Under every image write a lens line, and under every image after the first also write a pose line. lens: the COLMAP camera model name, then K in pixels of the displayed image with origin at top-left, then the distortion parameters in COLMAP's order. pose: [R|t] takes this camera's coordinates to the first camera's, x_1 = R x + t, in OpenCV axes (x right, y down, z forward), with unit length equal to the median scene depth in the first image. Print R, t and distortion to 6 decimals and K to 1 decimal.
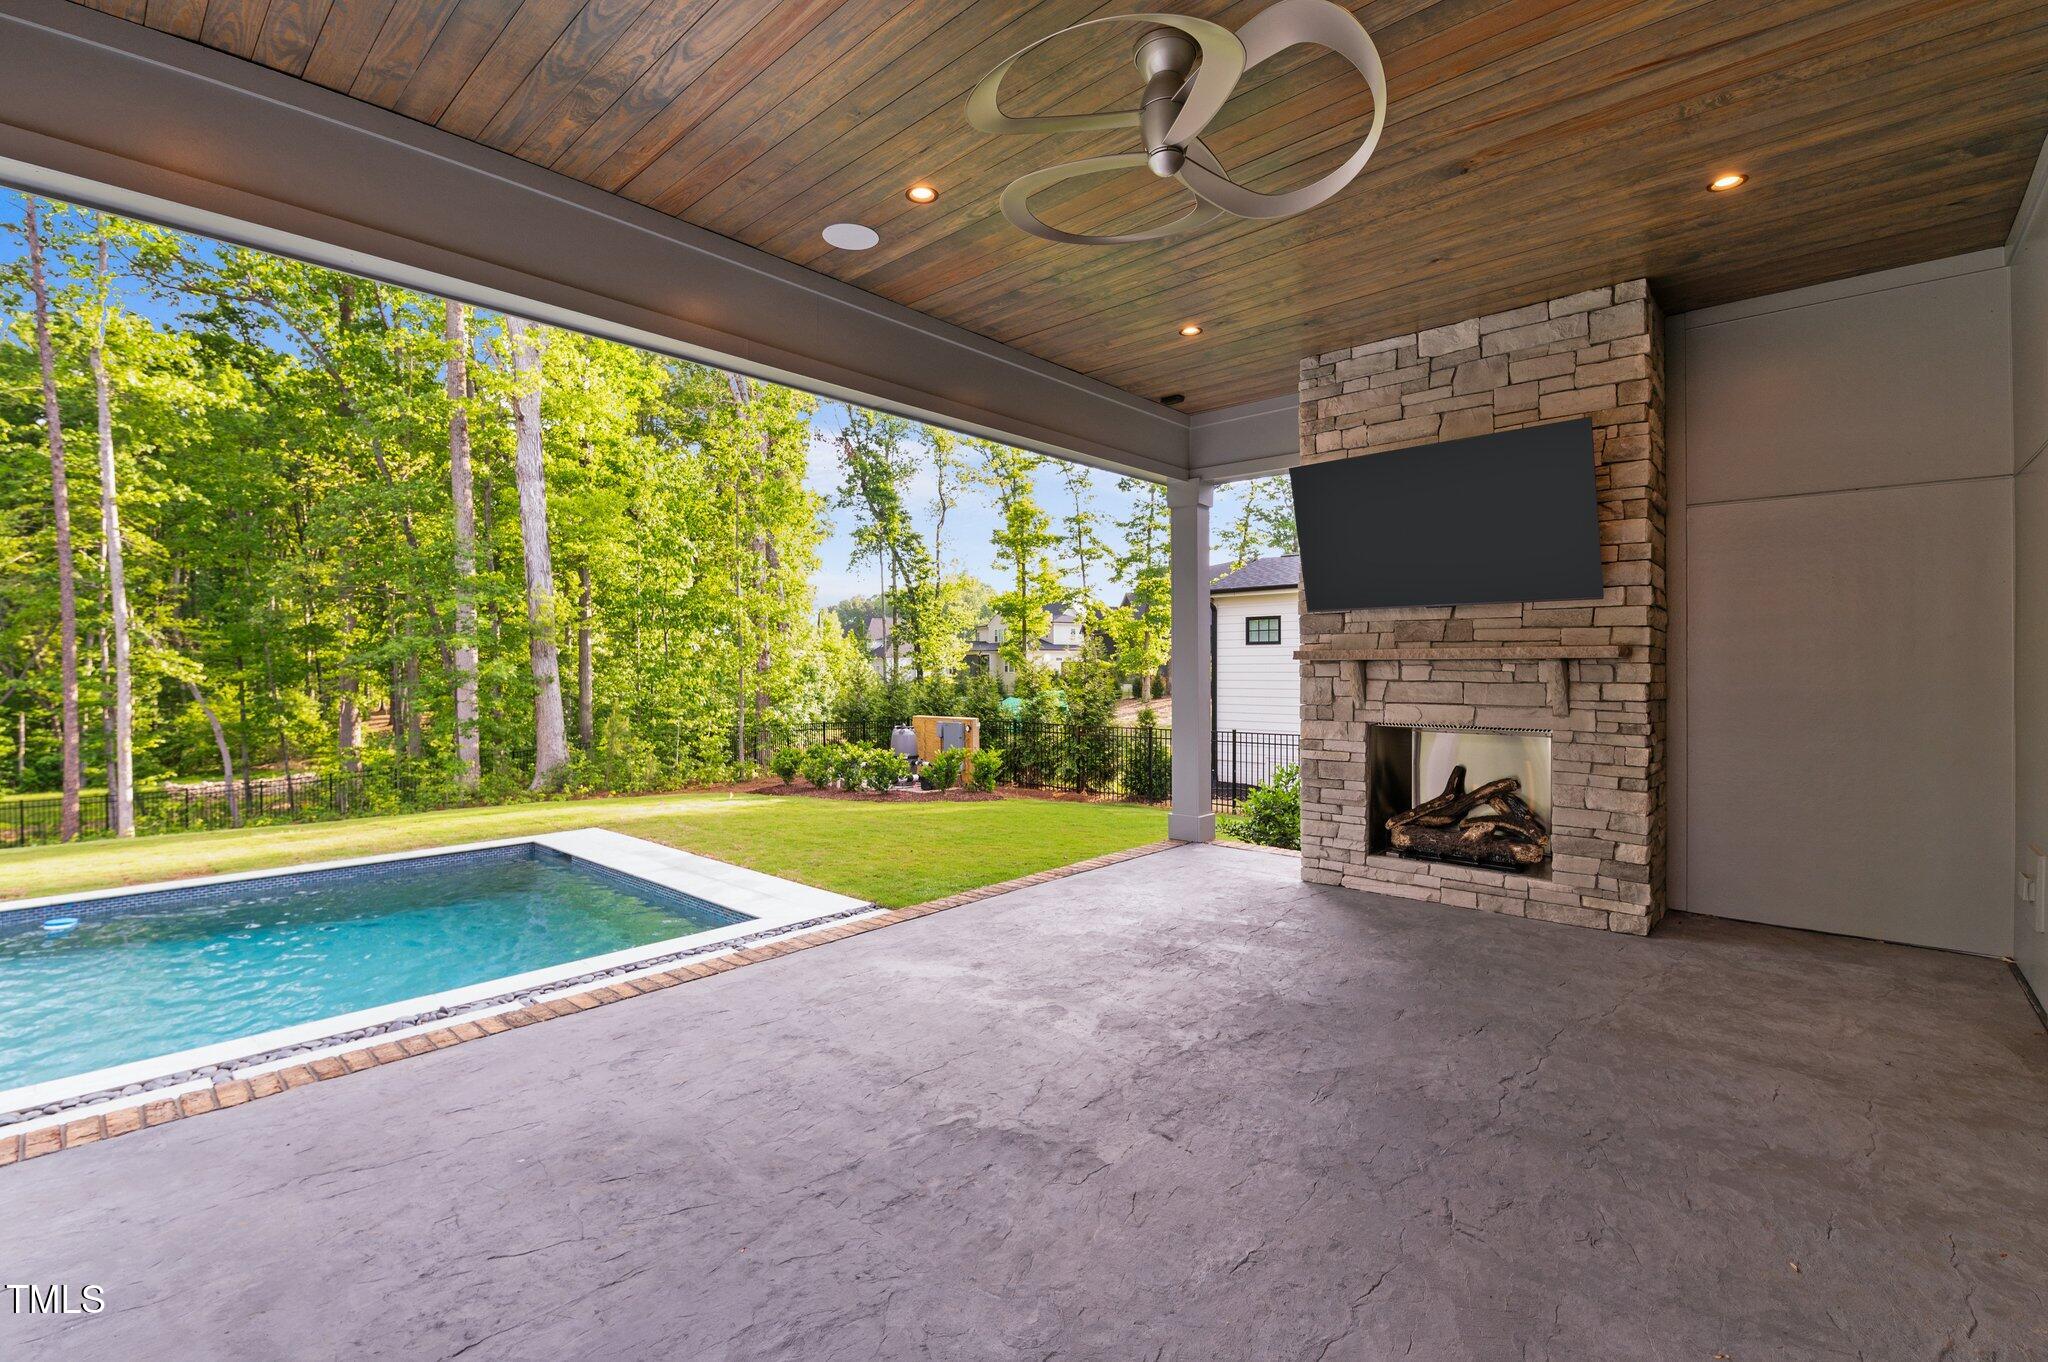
lens RADIAL K [[890.4, 0, 1006.9], [0, 890.4, 681.6], [0, 0, 1]] dist [-0.007273, -0.005416]
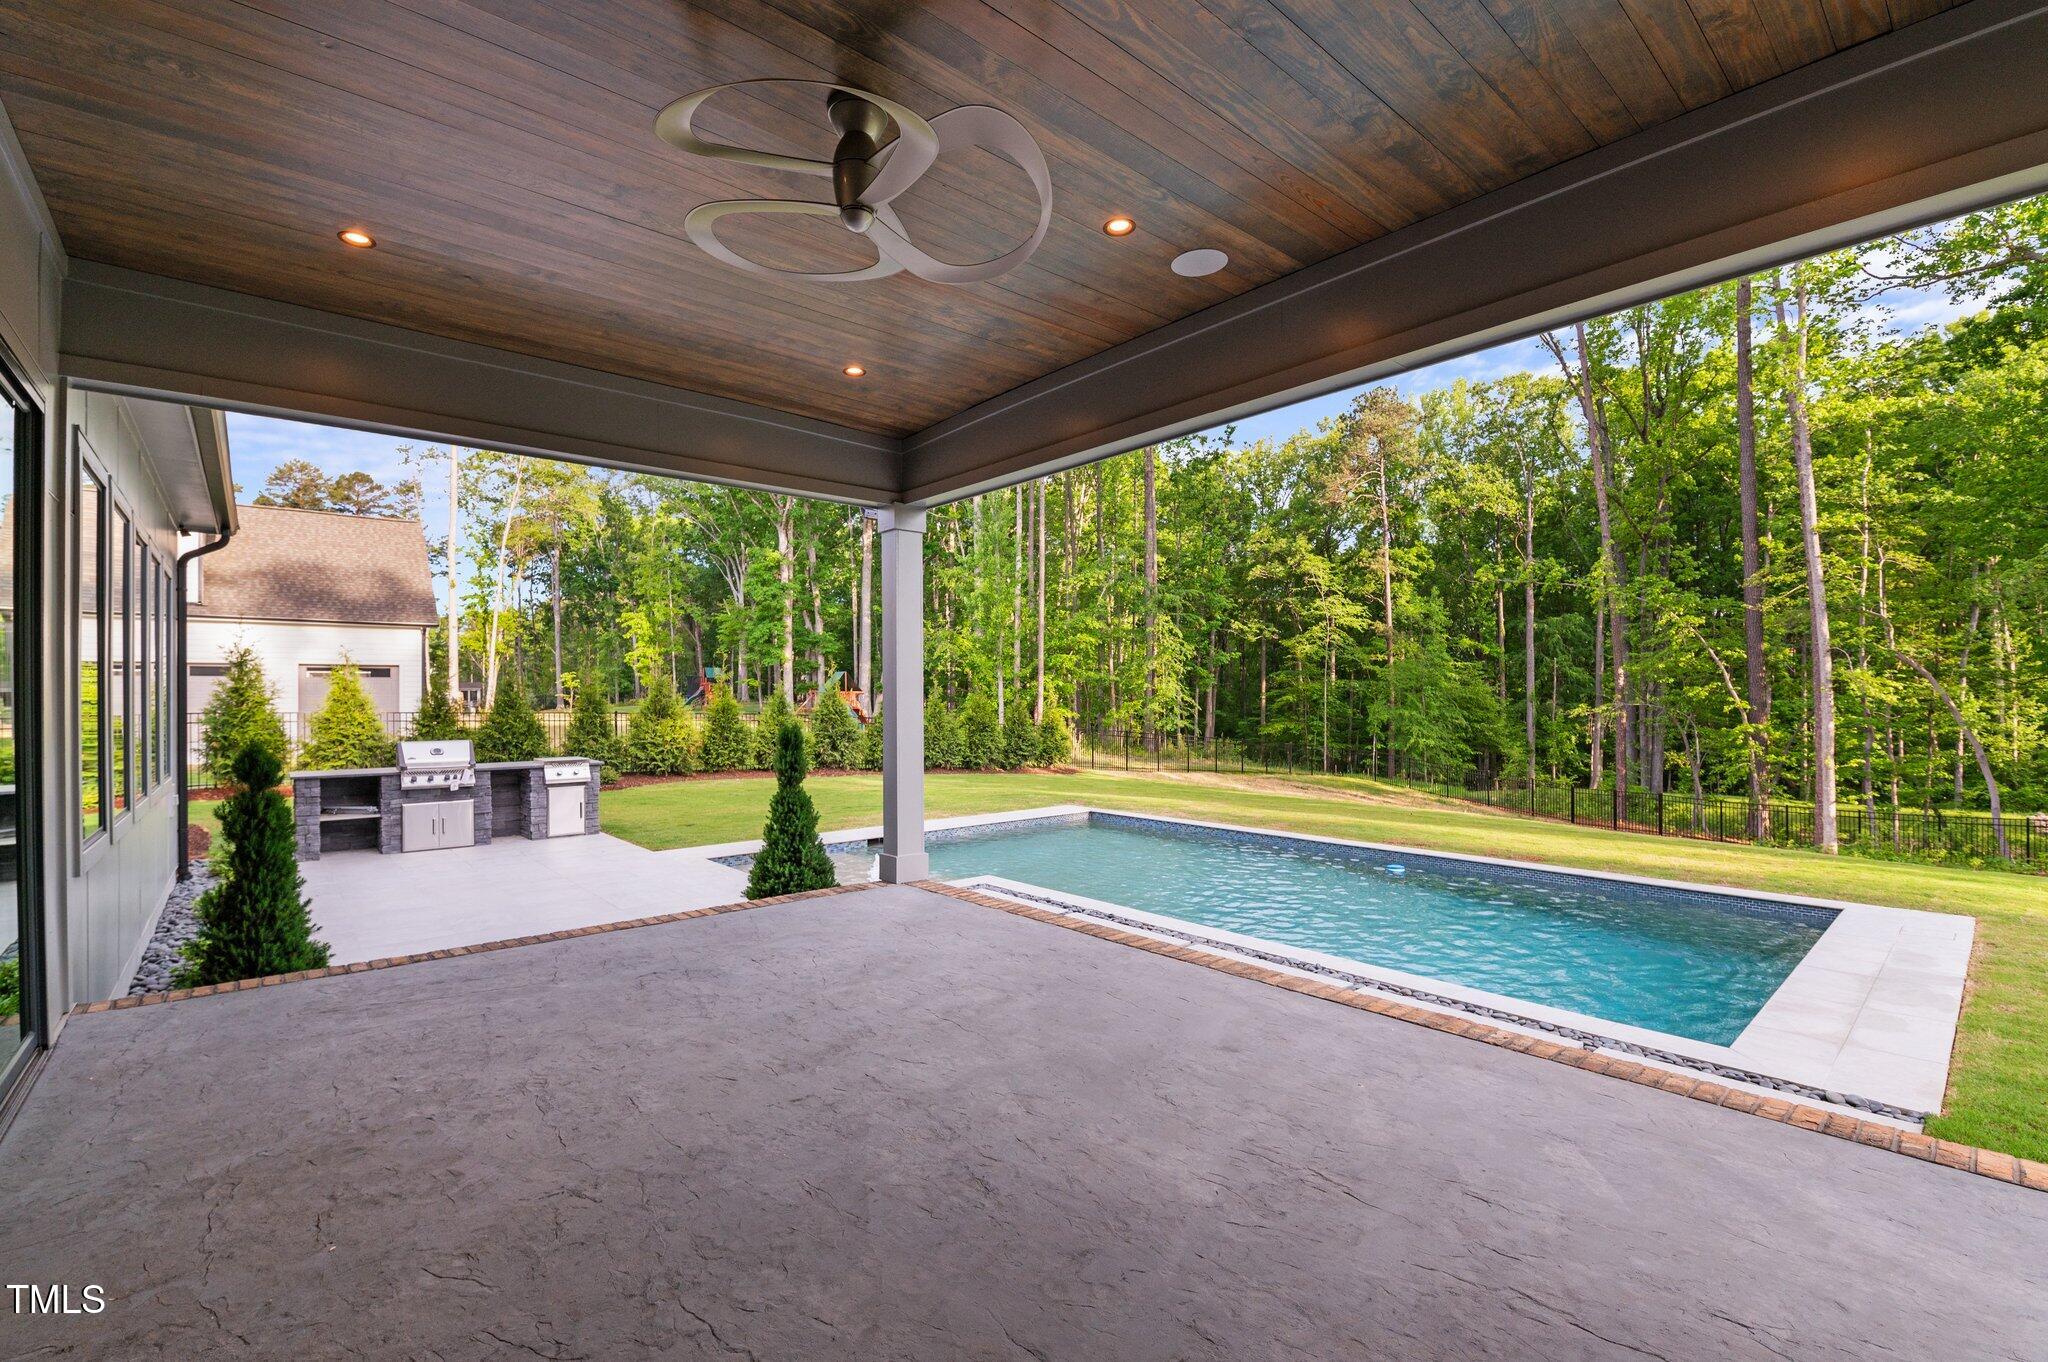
lens RADIAL K [[890.4, 0, 1007.6], [0, 890.4, 685.0], [0, 0, 1]] dist [-0.007273, -0.005416]
pose [[-0.116003, -0.009681, -0.993202, 0.728480], [-0.007979, 0.999929, -0.008815, -0.012918], [0.993217, 0.006902, -0.116072, 0.780779]]
